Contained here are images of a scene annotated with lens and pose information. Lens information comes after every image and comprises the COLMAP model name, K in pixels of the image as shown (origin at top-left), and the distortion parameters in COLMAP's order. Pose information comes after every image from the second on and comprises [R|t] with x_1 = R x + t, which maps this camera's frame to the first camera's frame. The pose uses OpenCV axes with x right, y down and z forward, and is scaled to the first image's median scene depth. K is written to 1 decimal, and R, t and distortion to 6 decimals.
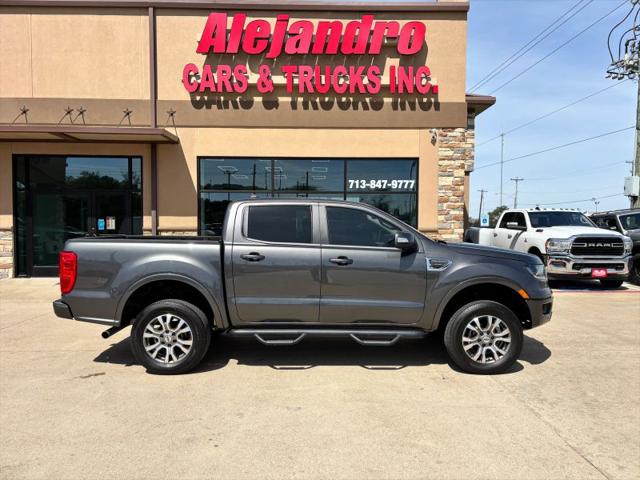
lens RADIAL K [[481.0, 0, 322.3], [0, 481.0, 243.5], [0, 0, 1]] dist [0.051157, -0.044067]
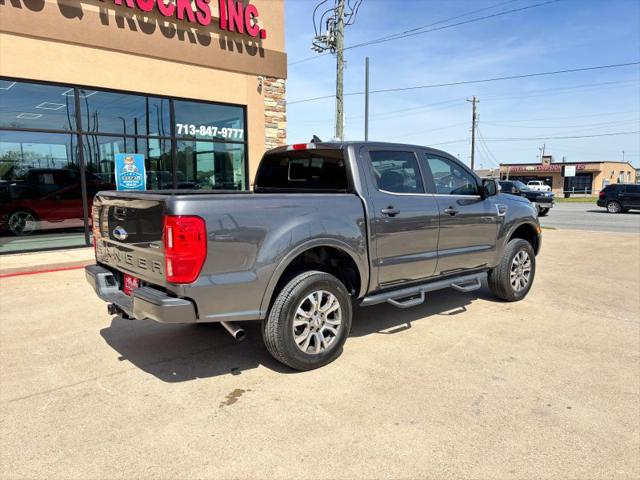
lens RADIAL K [[481.0, 0, 323.9], [0, 481.0, 241.6], [0, 0, 1]] dist [0.051157, -0.044067]
pose [[0.759194, -0.086681, 0.645067, -0.324535], [0.029032, 0.994616, 0.099482, -0.002356], [-0.650217, -0.056799, 0.757623, 0.172399]]
